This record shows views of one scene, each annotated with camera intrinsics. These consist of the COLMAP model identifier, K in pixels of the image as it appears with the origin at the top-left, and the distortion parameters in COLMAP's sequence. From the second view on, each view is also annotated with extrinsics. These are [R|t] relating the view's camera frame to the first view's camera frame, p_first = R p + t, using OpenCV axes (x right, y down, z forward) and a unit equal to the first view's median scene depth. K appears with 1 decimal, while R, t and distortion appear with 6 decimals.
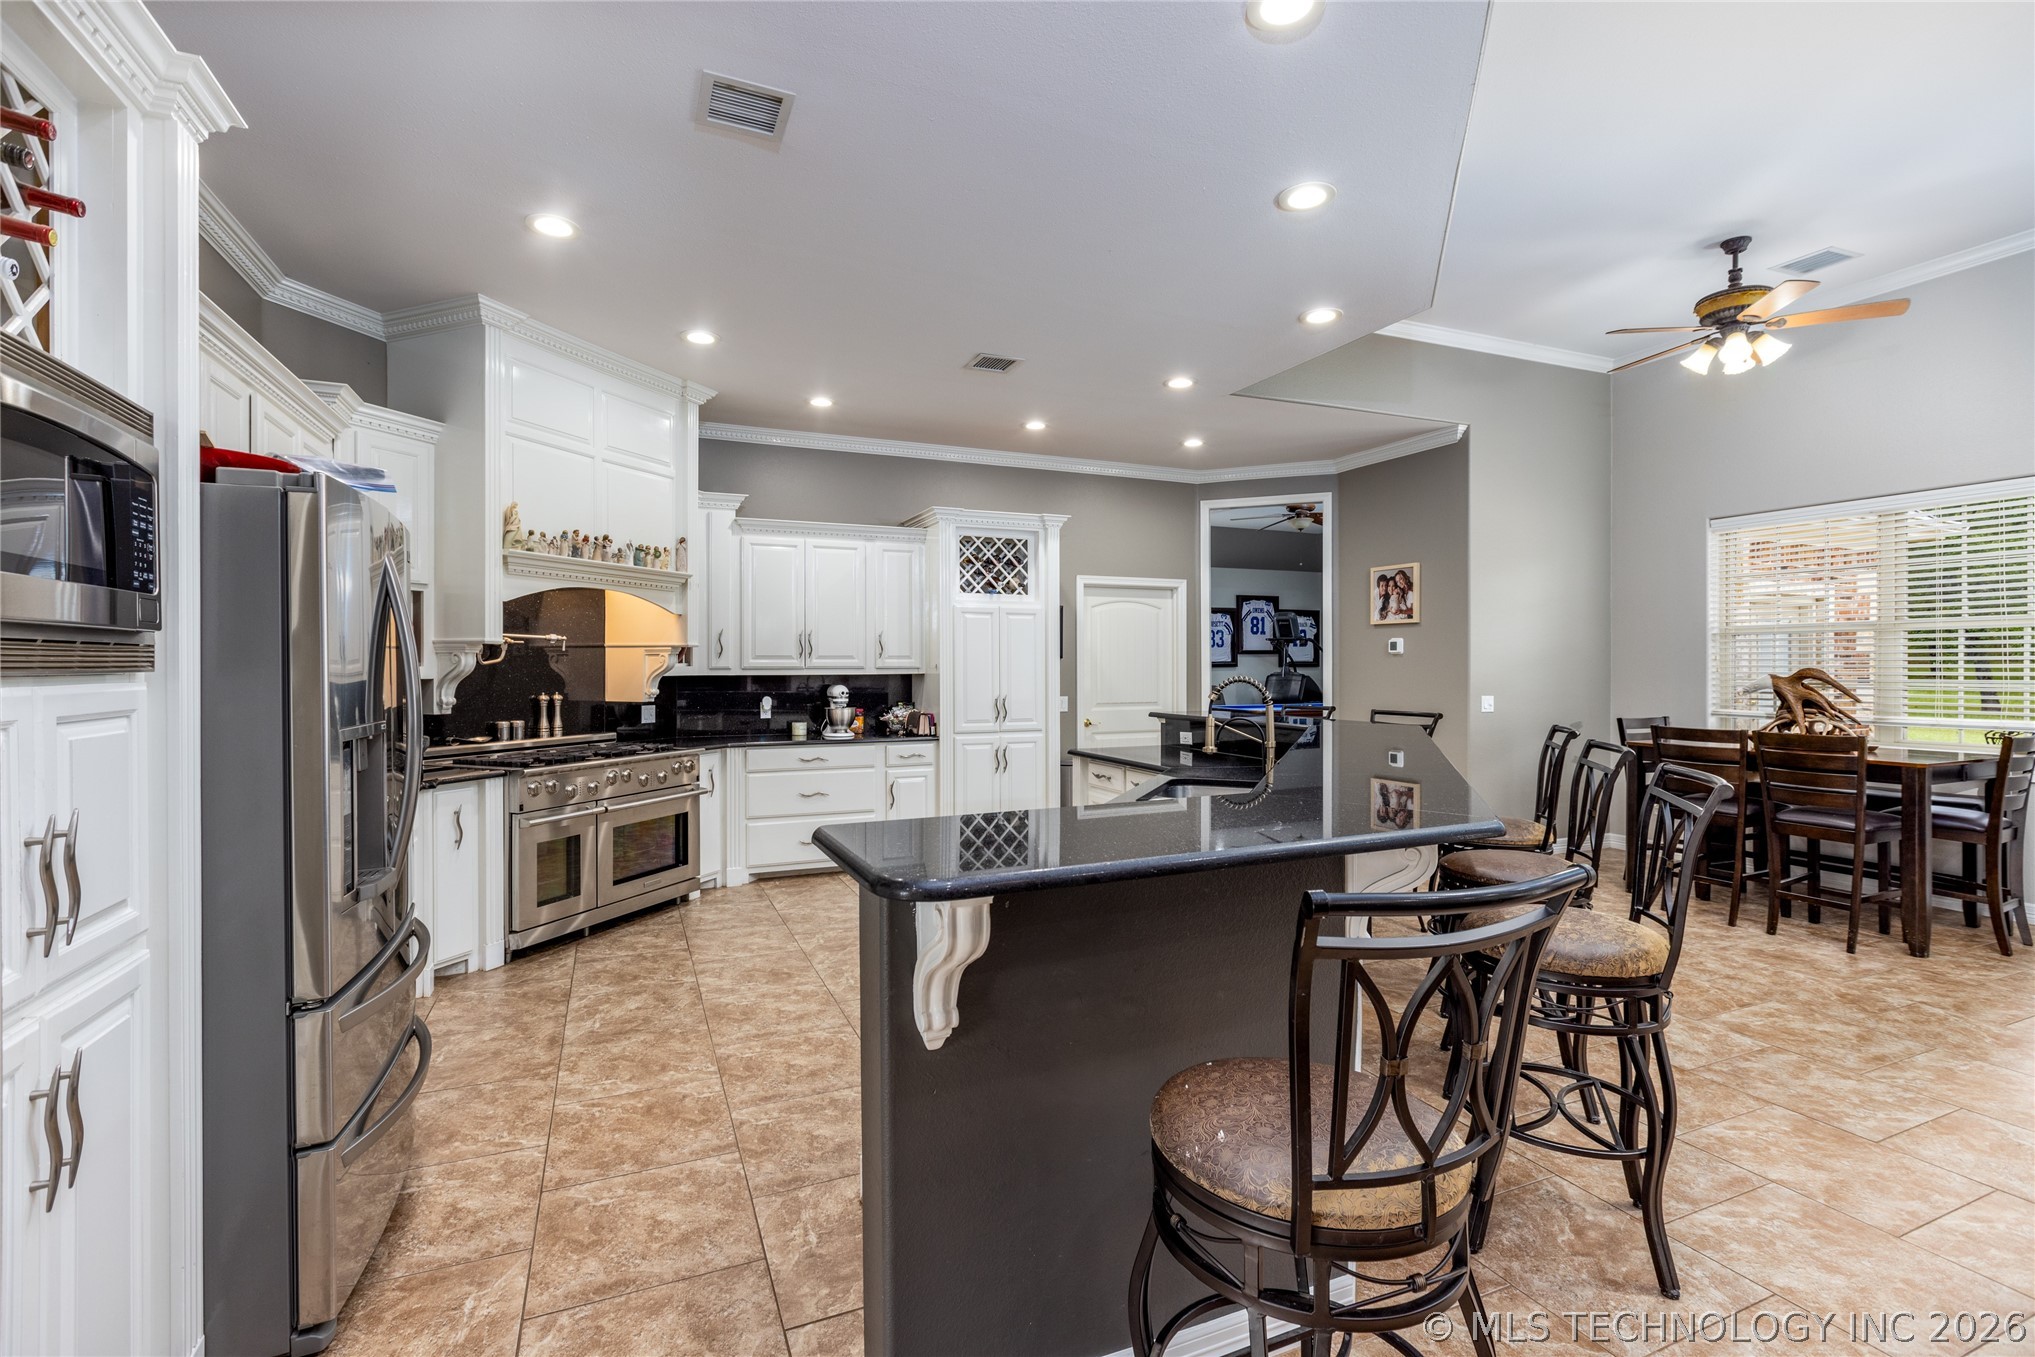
lens RADIAL K [[907.9, 0, 1010.2], [0, 907.9, 662.3], [0, 0, 1]] dist [-0.000490, -0.000567]
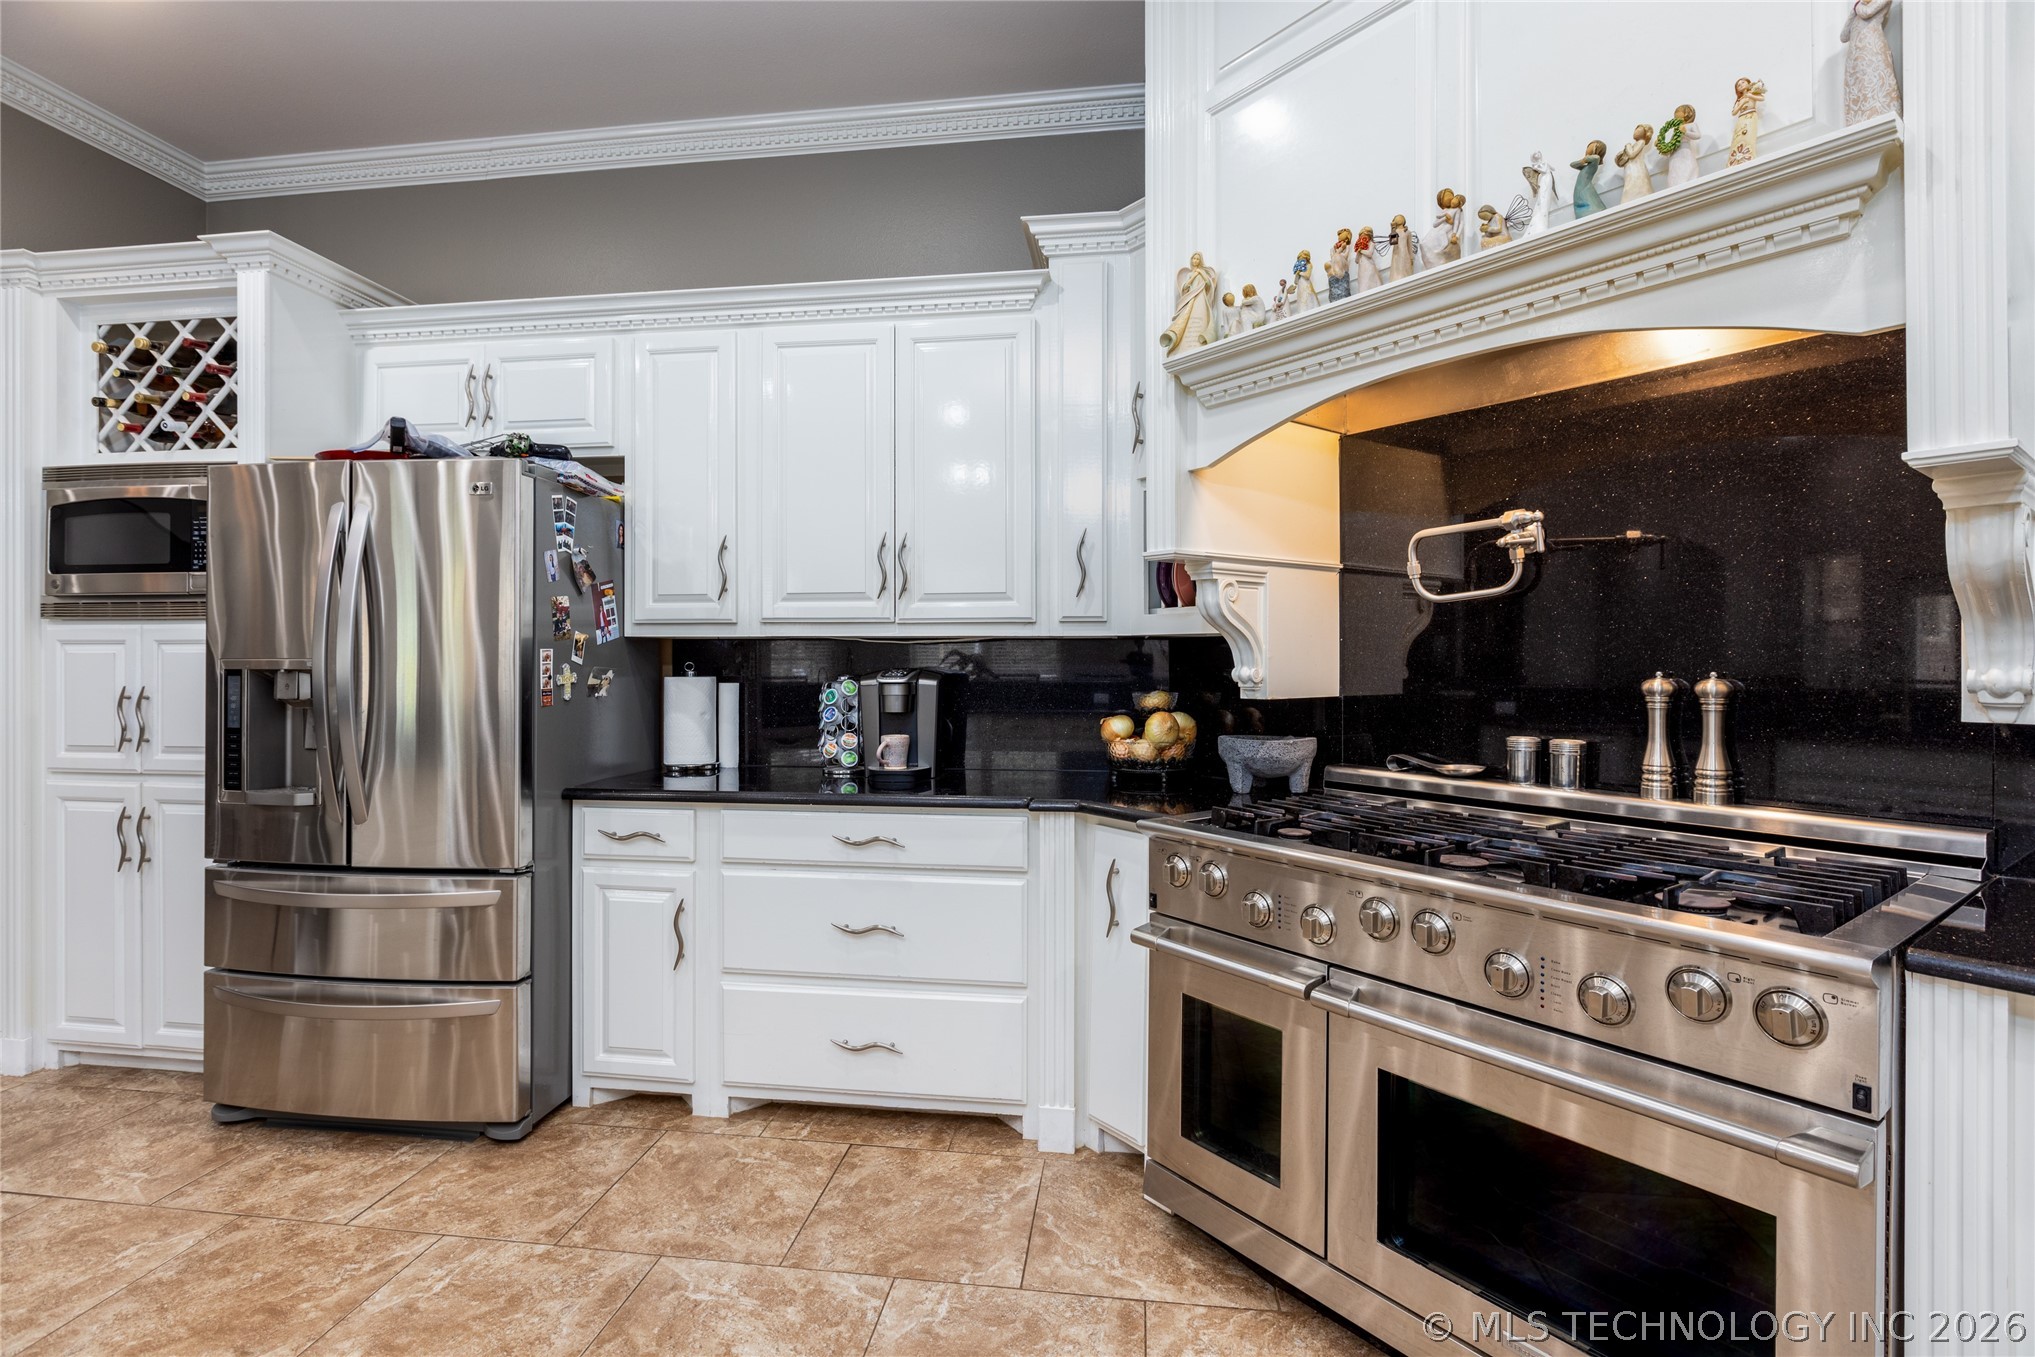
lens RADIAL K [[965.1, 0, 1007.0], [0, 965.1, 664.1], [0, 0, 1]] dist [-0.003923, -0.000307]
pose [[-0.524257, 0.006066, -0.851538, -0.057798], [0.003401, 0.999982, 0.005030, 0.027639], [0.851553, -0.000259, -0.524268, 0.972592]]
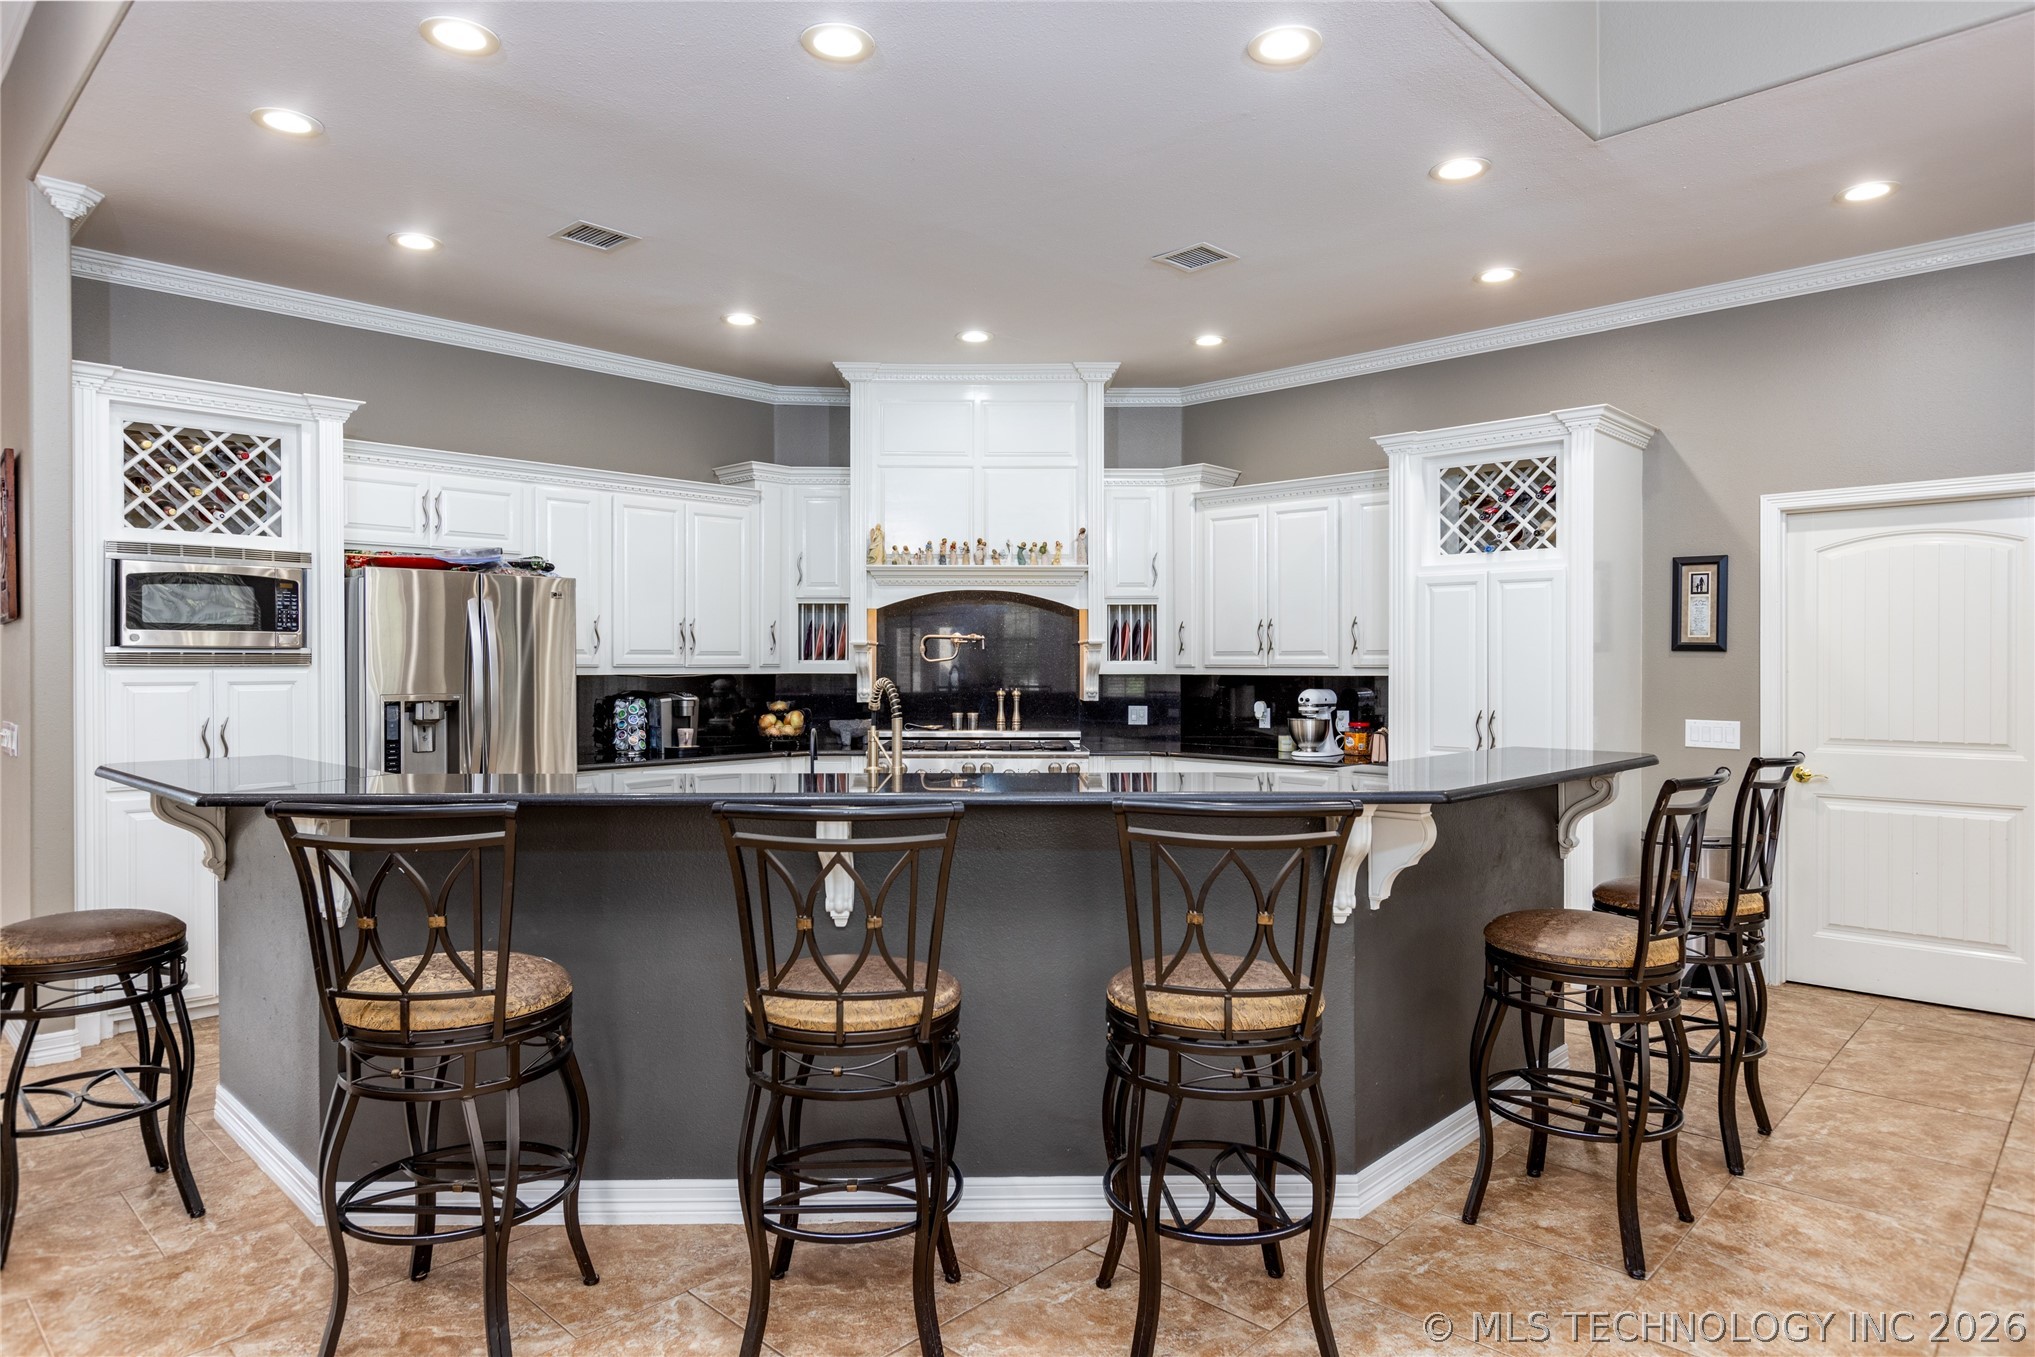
lens RADIAL K [[1213.4, 0, 1004.8], [0, 1213.4, 670.2], [0, 0, 1]] dist [0.000915, 0.000251]
pose [[0.383243, 0.007855, -0.923614, 0.804110], [0.002127, 0.999954, 0.009386, -0.001196], [0.923645, -0.005562, 0.383208, 0.451617]]
